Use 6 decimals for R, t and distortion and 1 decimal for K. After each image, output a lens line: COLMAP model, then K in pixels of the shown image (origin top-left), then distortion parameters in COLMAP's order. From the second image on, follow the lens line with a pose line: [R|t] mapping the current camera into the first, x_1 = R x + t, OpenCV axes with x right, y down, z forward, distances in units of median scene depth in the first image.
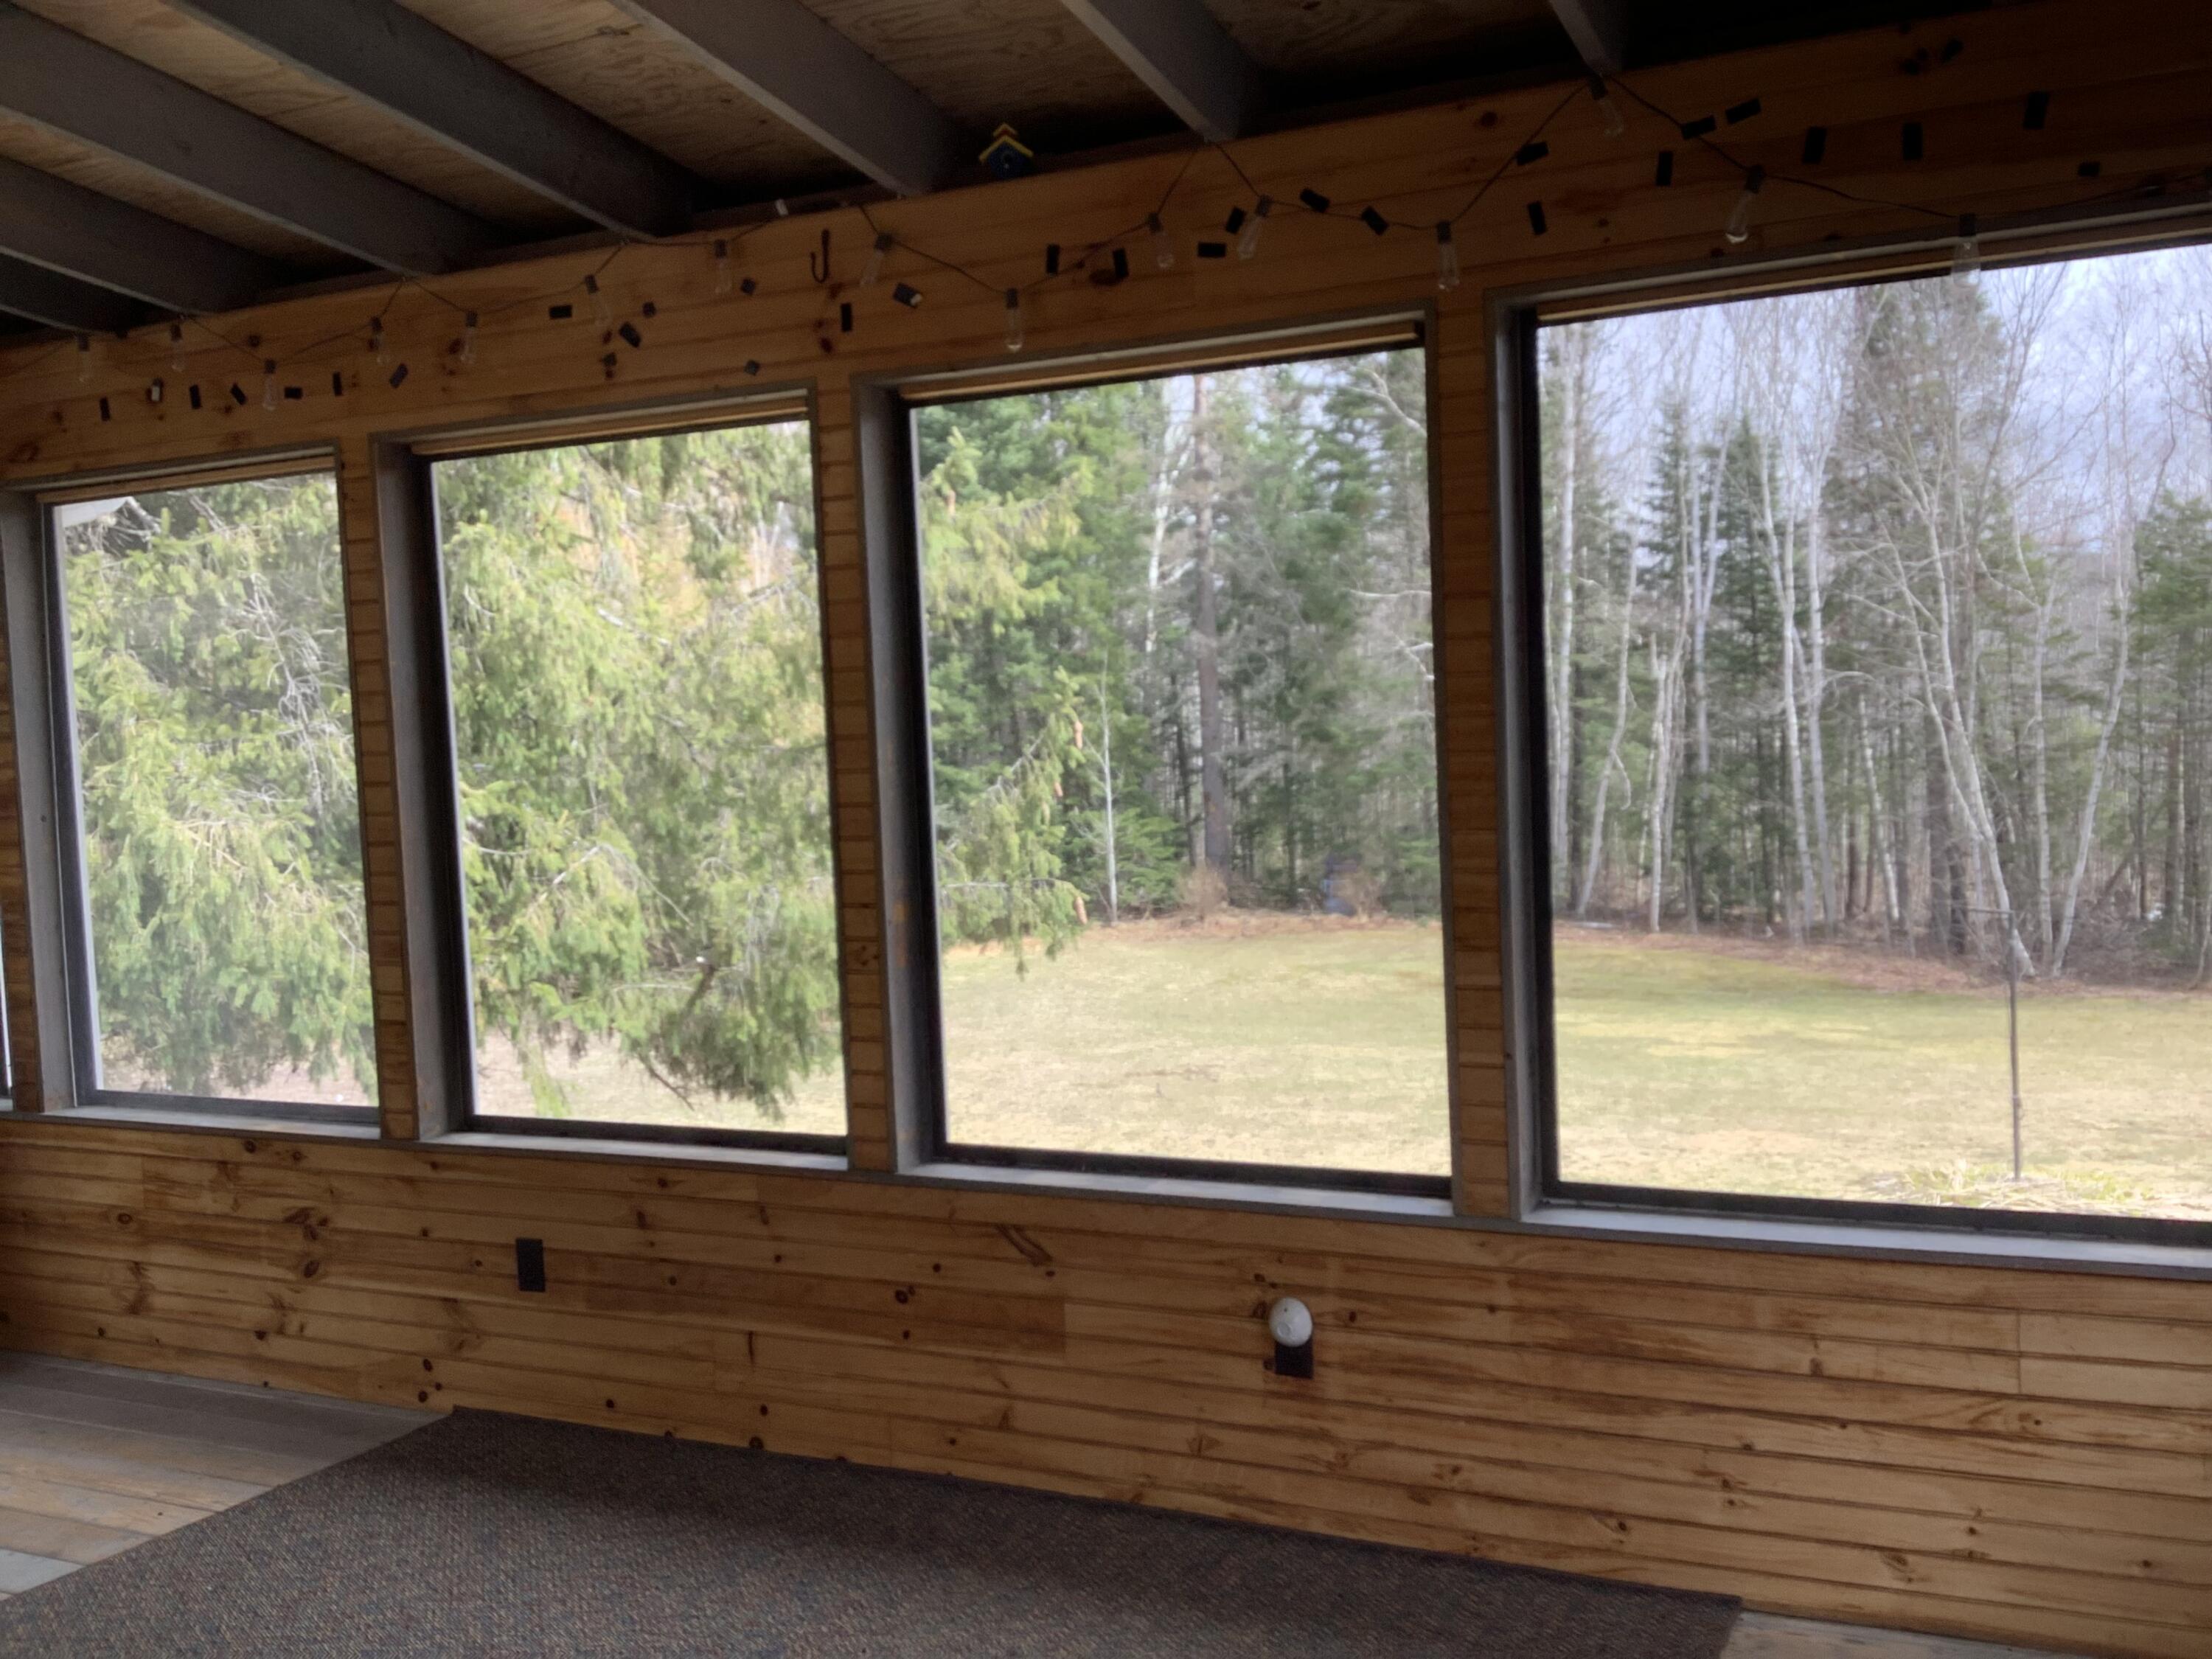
lens RADIAL K [[2123.2, 0, 1108.2], [0, 2123.2, 814.2], [0, 0, 1]] dist [0.166368, -0.399405]
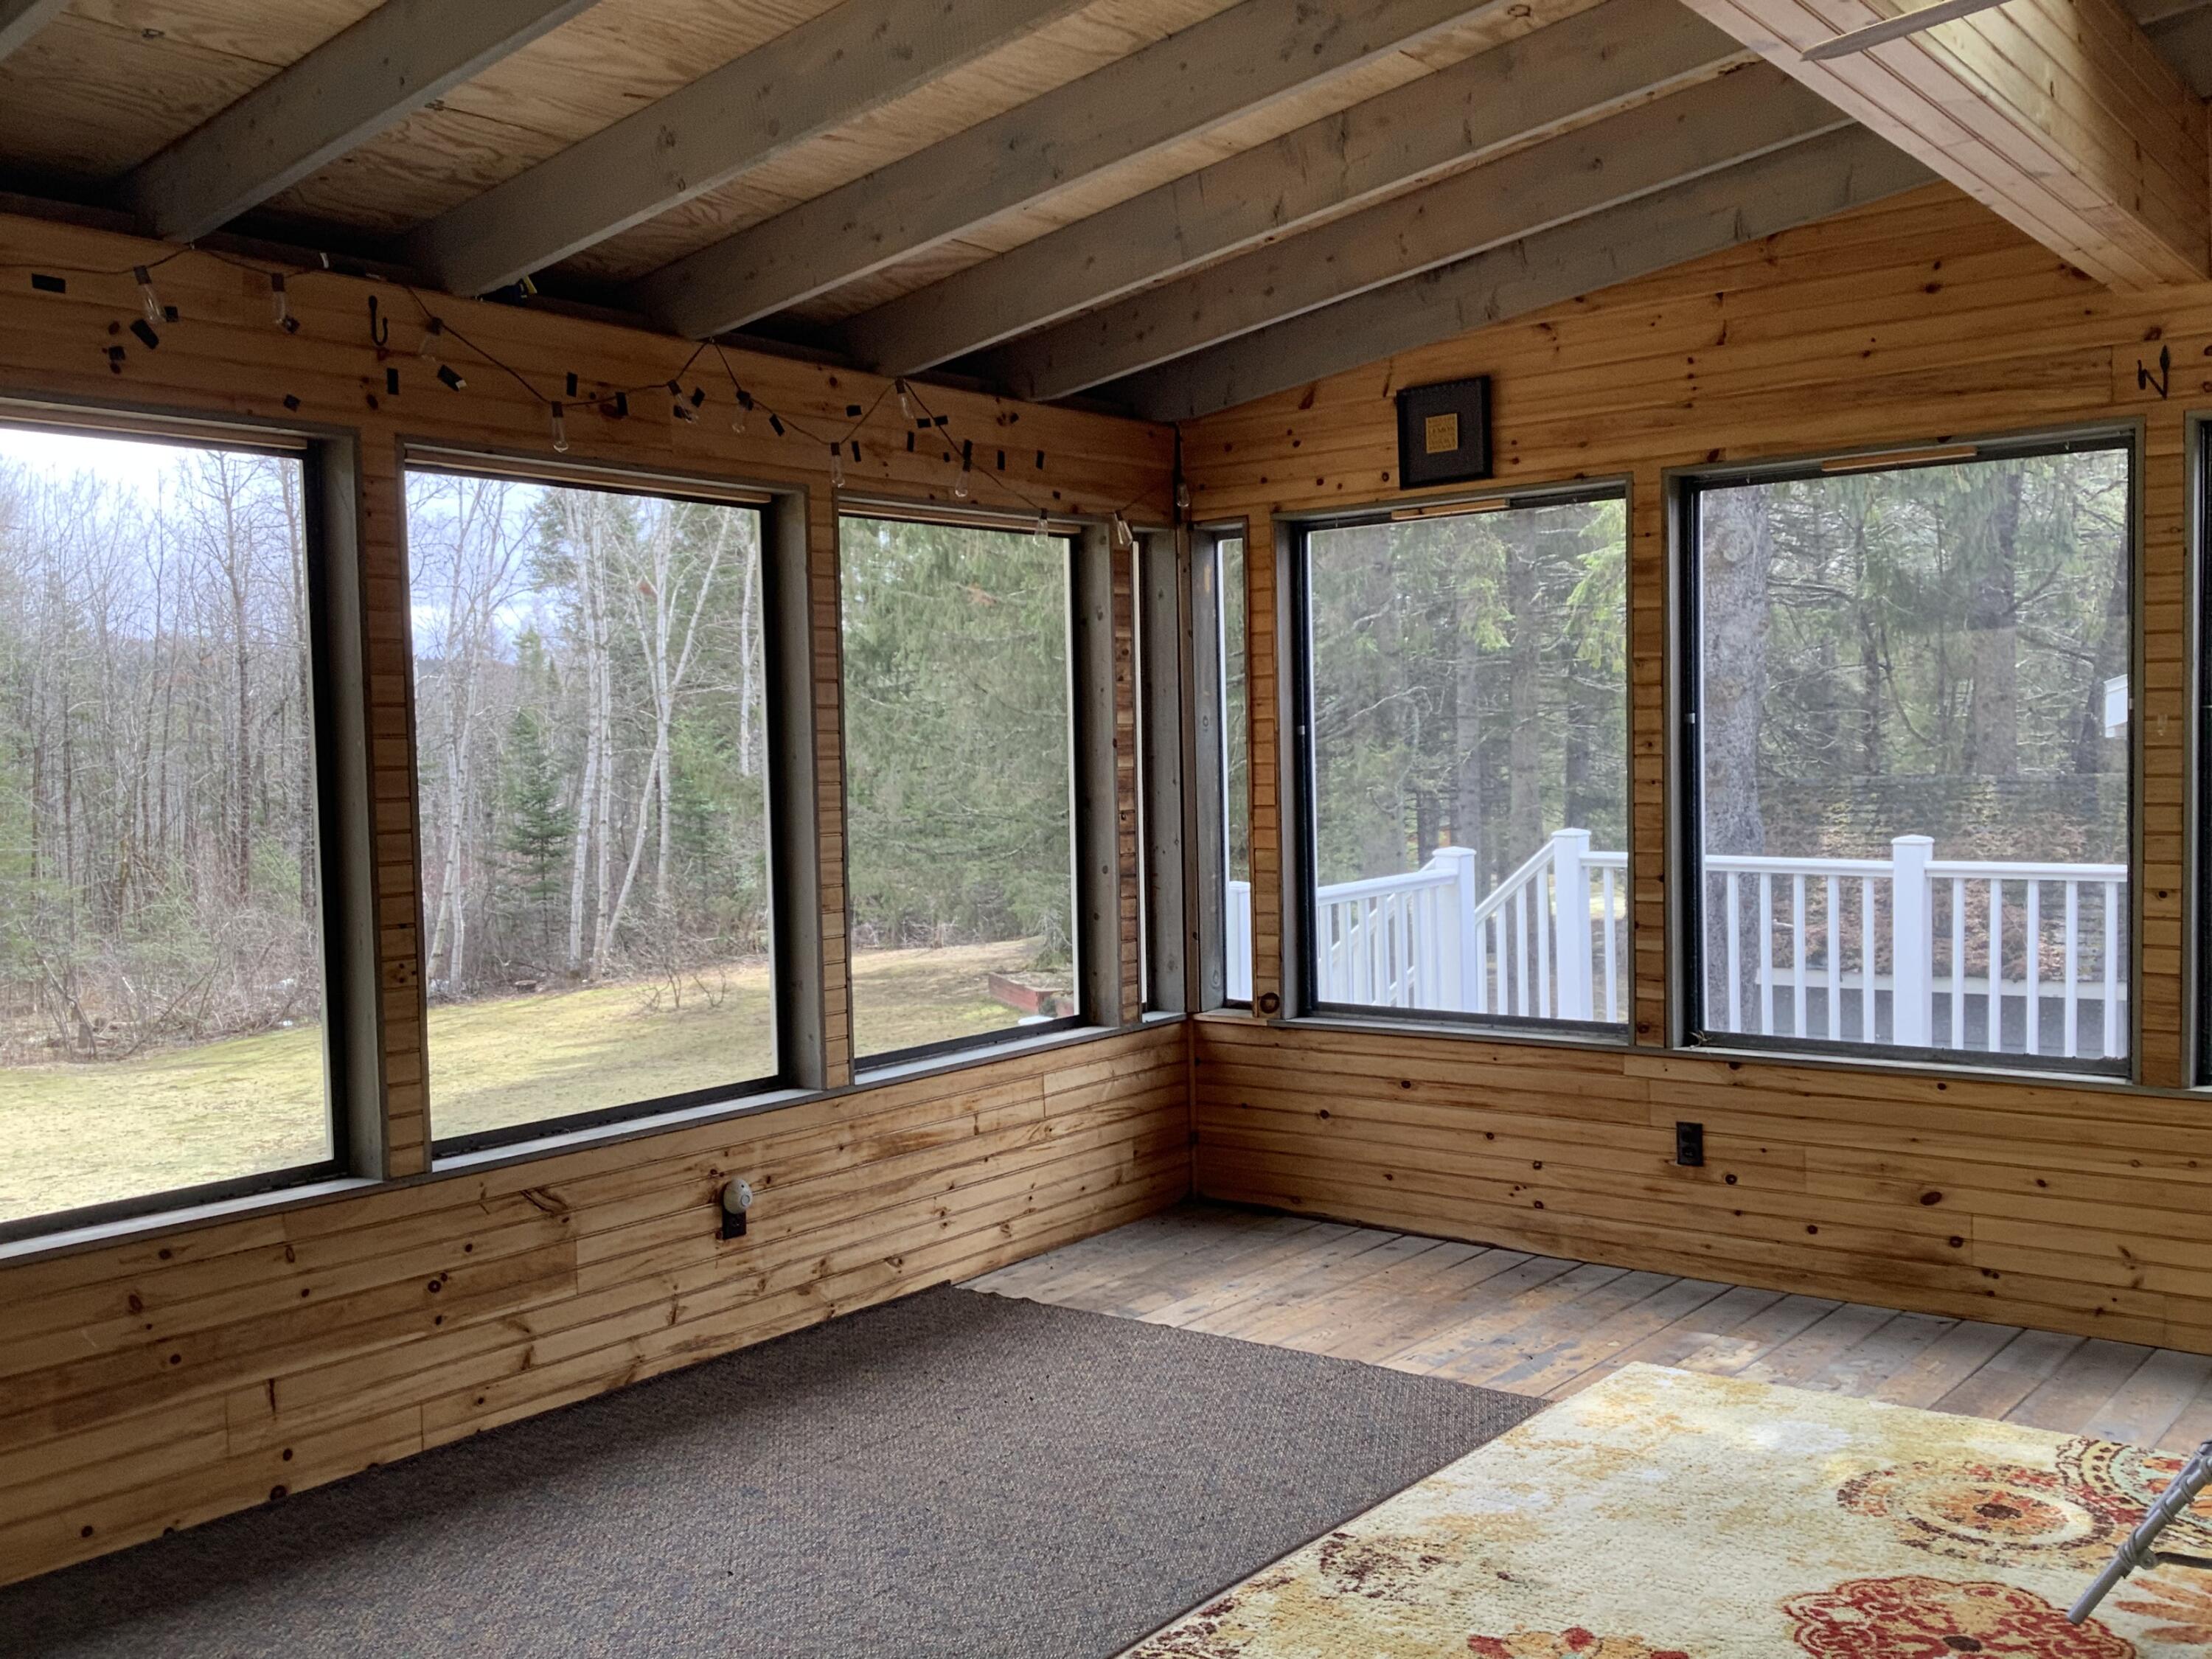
lens RADIAL K [[2003.7, 0, 1109.3], [0, 2003.7, 839.9], [0, 0, 1]] dist [0.093148, -0.193676]
pose [[0.195902, -0.002573, 0.980620, -1.077466], [0.072101, 0.997328, -0.011788, 0.038830], [-0.977969, 0.073013, 0.195564, 0.470349]]
